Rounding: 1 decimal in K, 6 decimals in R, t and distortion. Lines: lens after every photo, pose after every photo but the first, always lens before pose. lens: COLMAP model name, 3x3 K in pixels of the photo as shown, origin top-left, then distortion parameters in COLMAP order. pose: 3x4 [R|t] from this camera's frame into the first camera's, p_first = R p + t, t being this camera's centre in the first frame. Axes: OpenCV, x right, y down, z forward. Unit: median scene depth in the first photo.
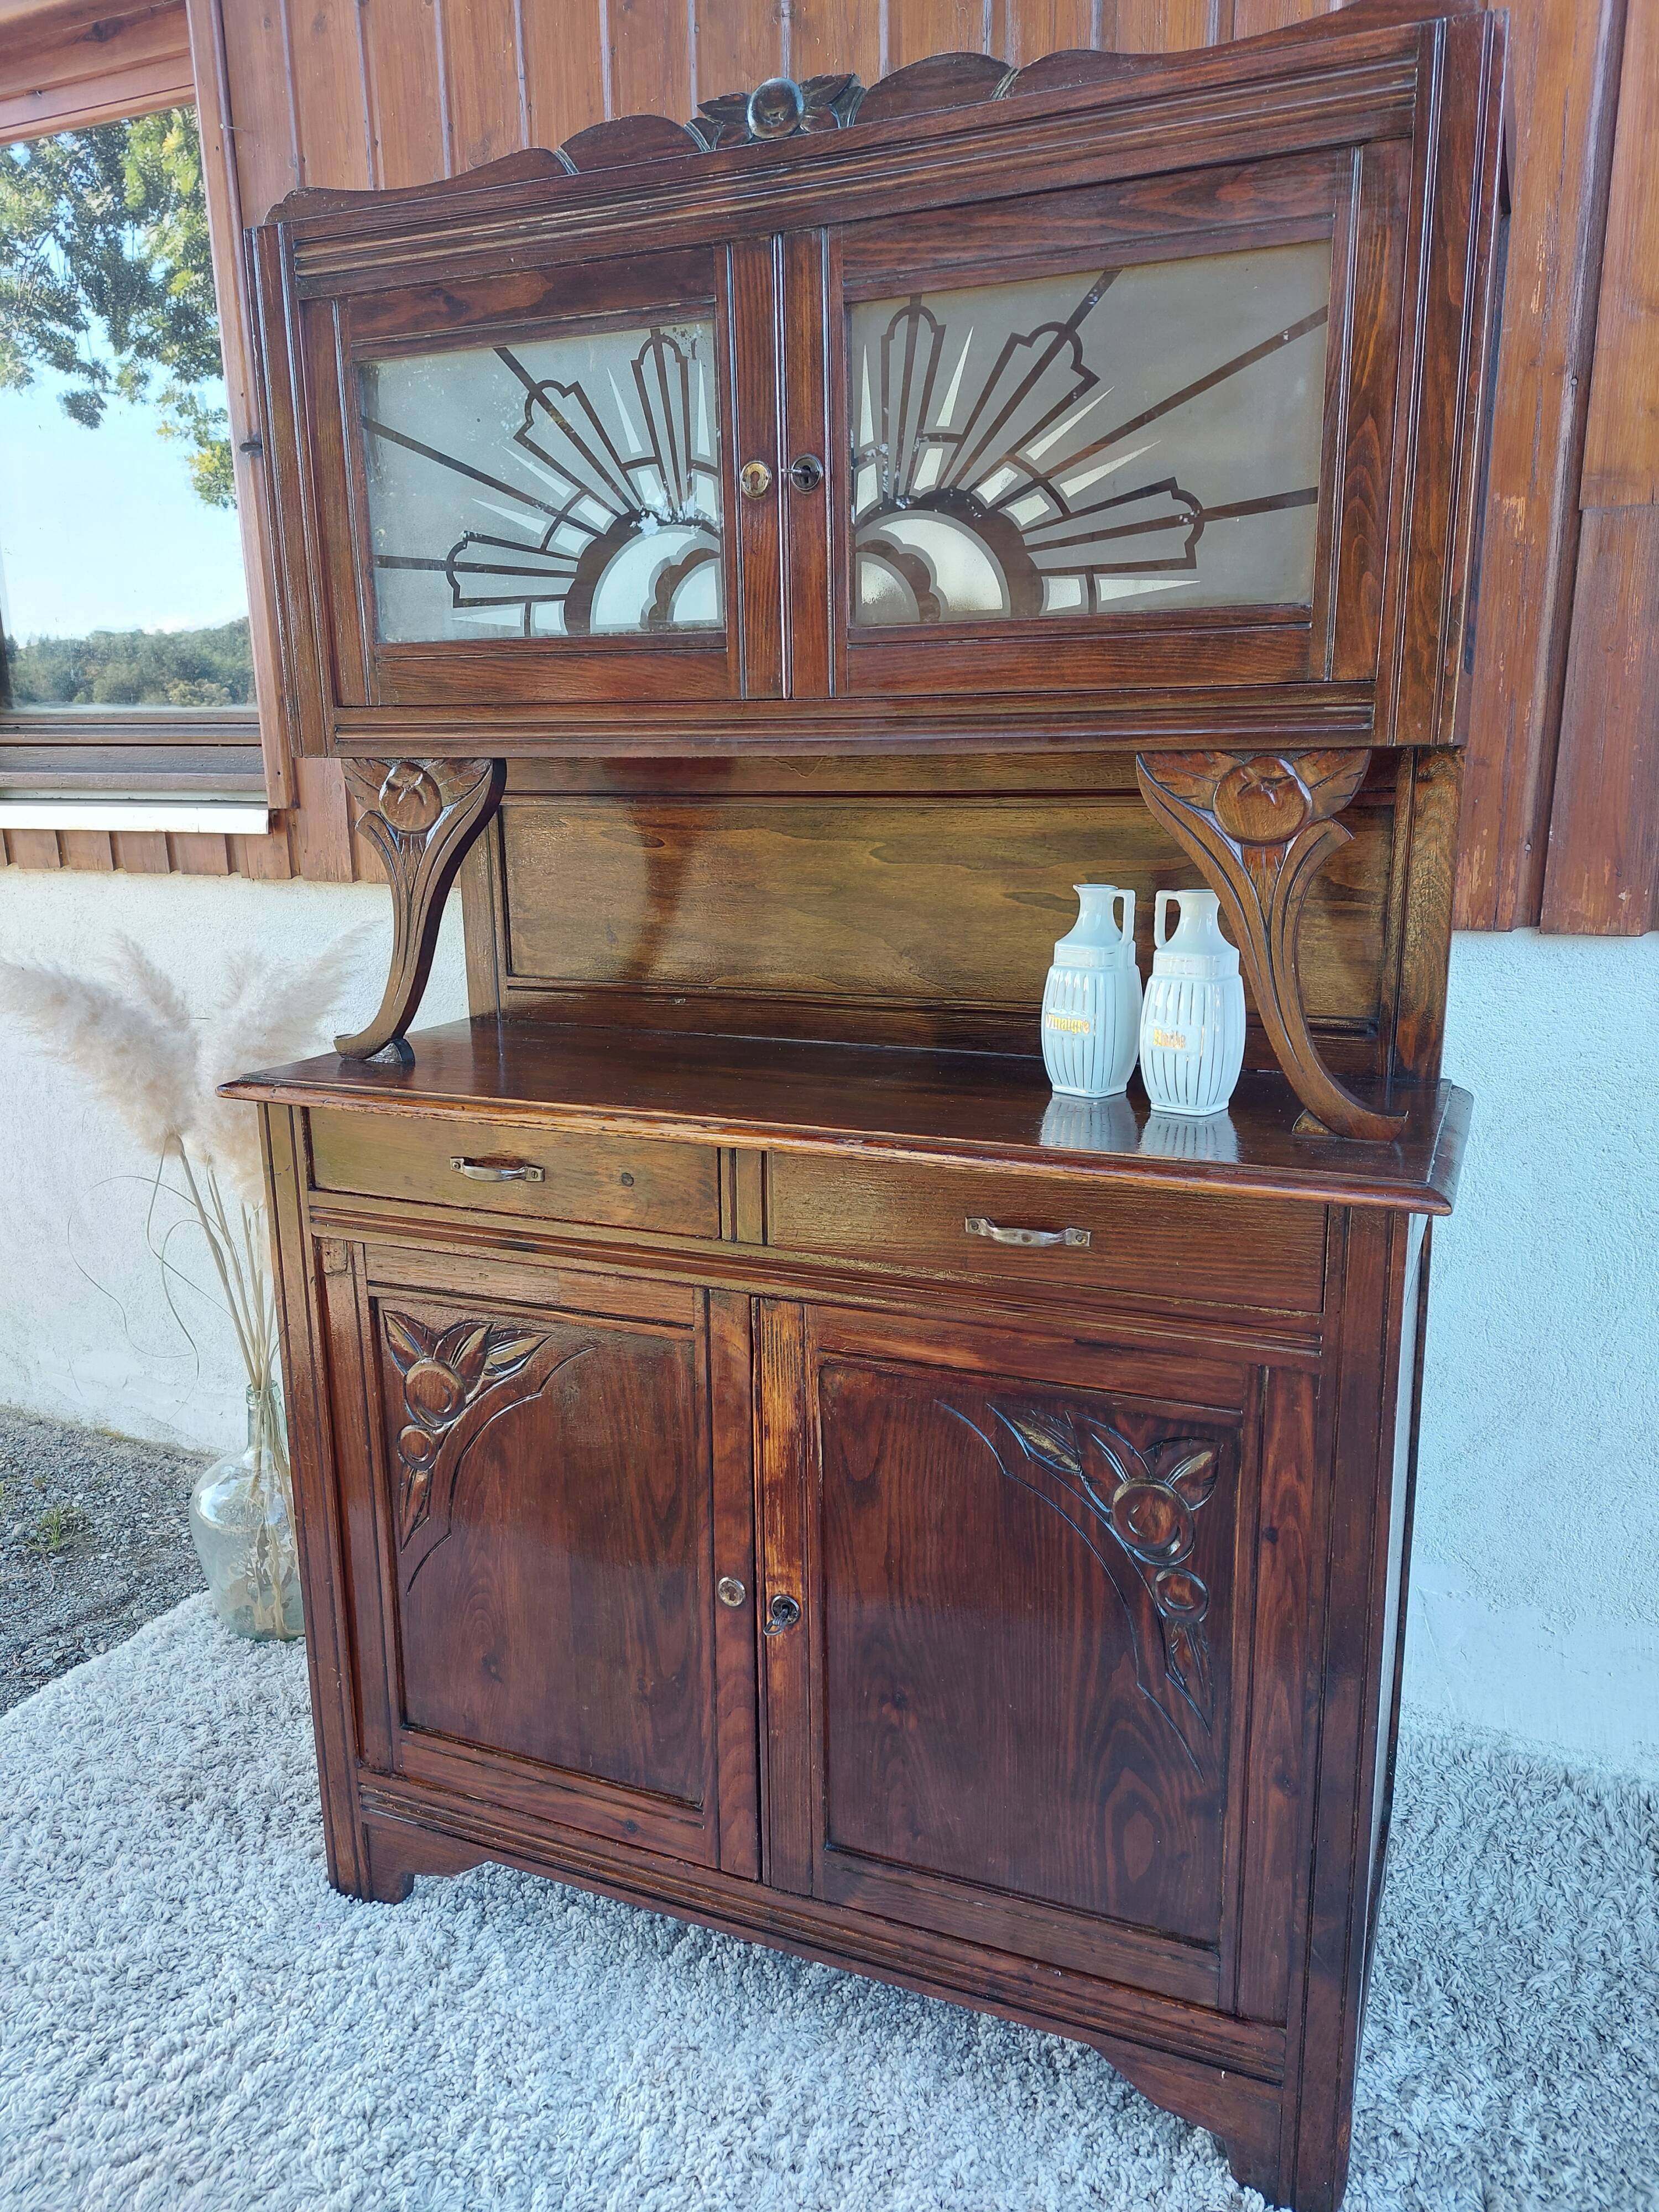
lens RADIAL K [[1568.0, 0, 857.0], [0, 1568.0, 1114.8], [0, 0, 1]] dist [0.067014, -0.059684]
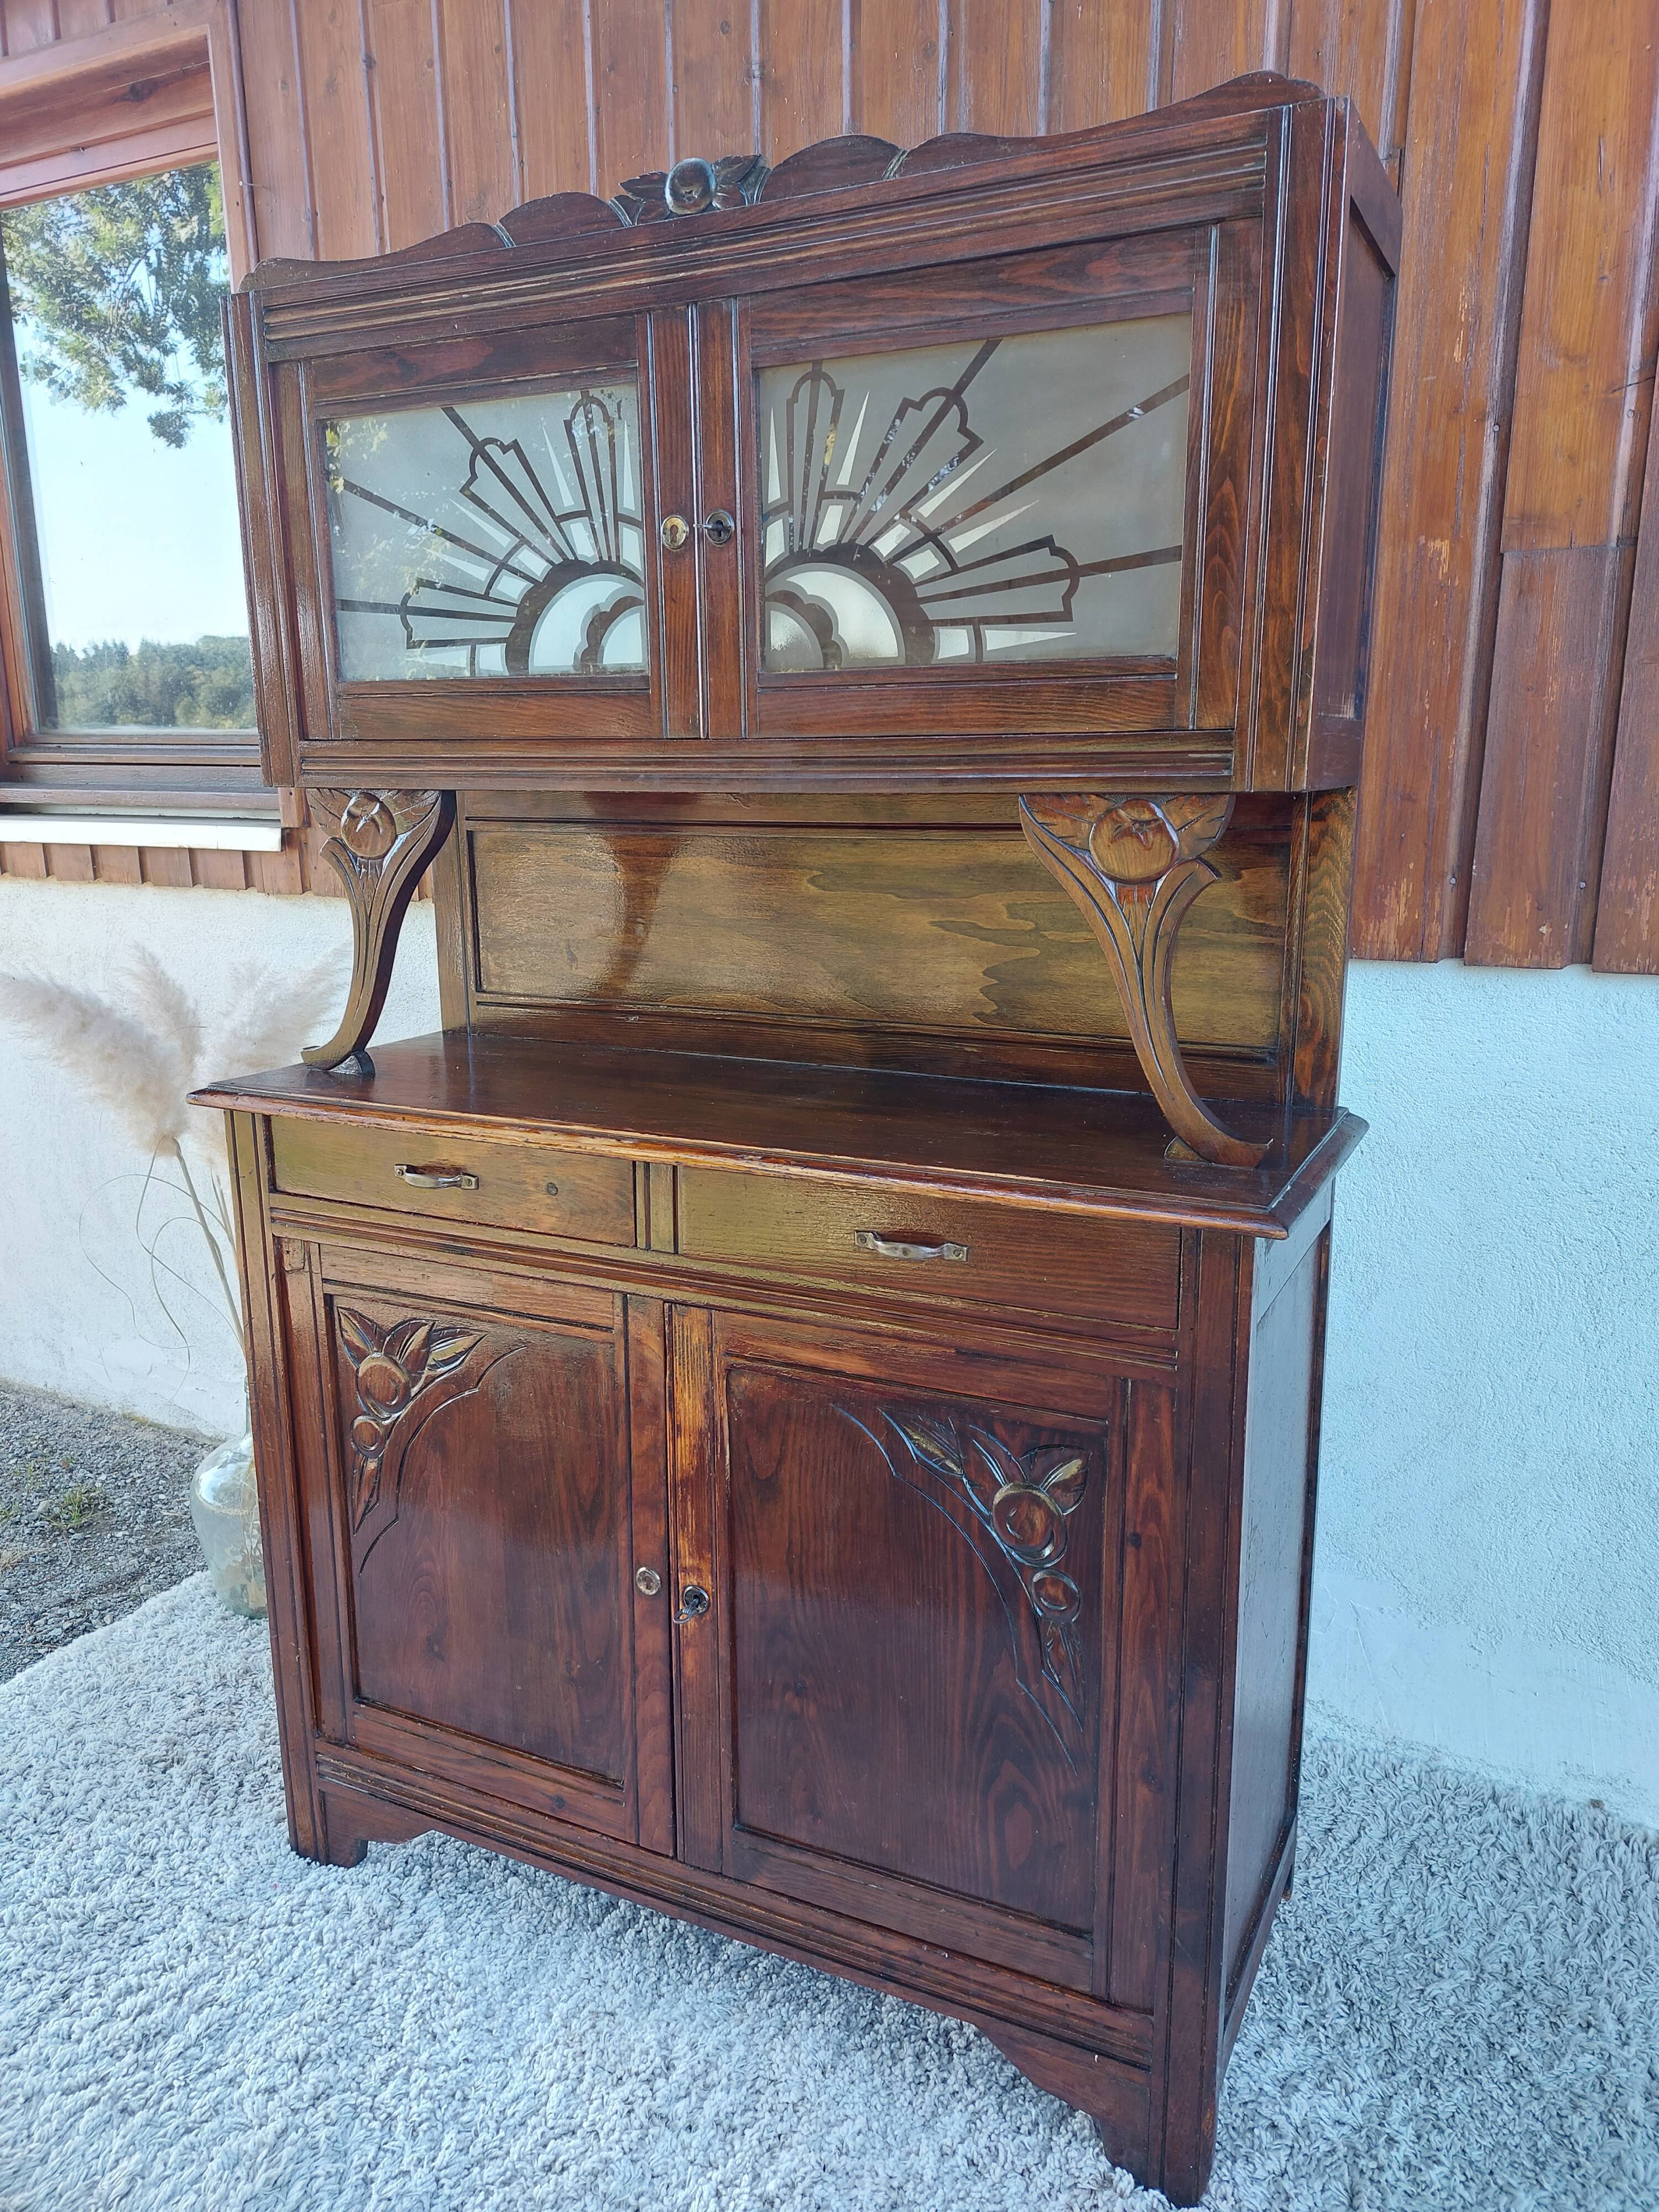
lens RADIAL K [[1568.0, 0, 849.7], [0, 1568.0, 1120.5], [0, 0, 1]] dist [0.067014, -0.059684]
pose [[0.998430, 0.017613, -0.053179, 0.108365], [-0.017690, 0.999843, -0.000995, -0.007366], [0.053154, 0.001934, 0.998584, -0.048916]]
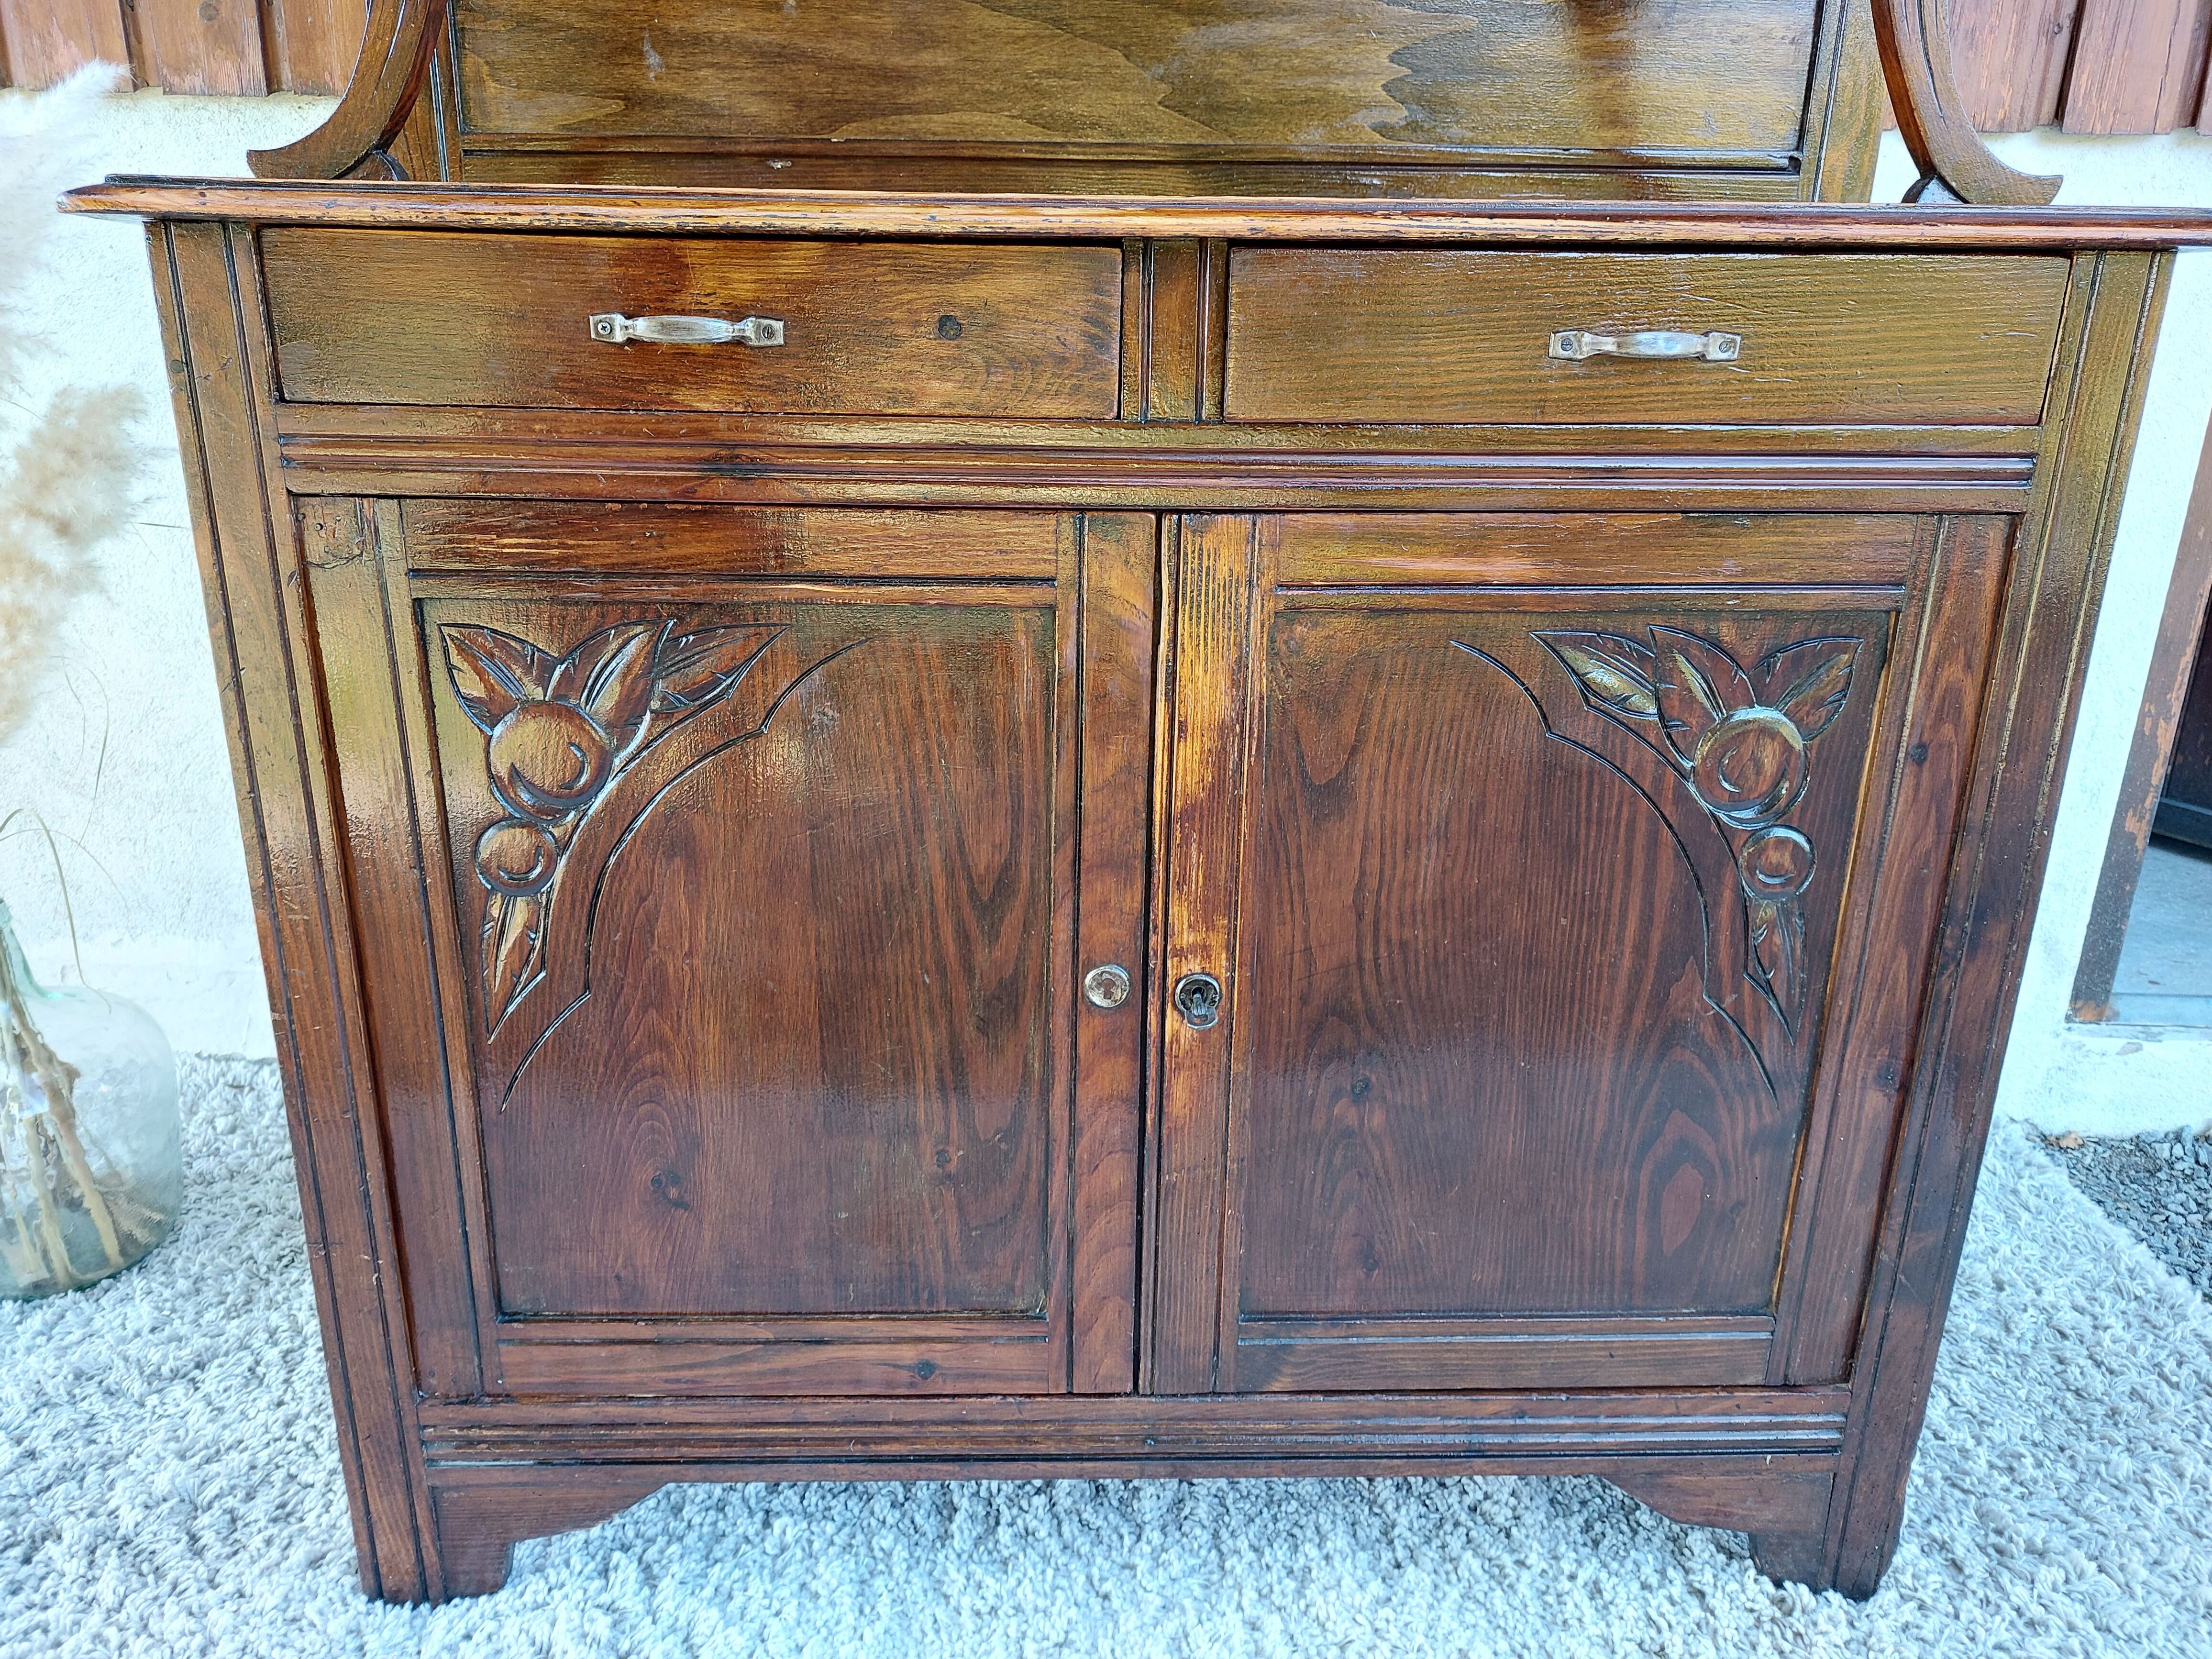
lens RADIAL K [[1568.0, 0, 1077.5], [0, 1568.0, 835.6], [0, 0, 1]] dist [0.067014, -0.059684]
pose [[0.911869, -0.108765, 0.395810, -0.357065], [0.071889, 0.991669, 0.106884, 0.170131], [-0.404138, -0.069010, 0.912091, 0.410075]]
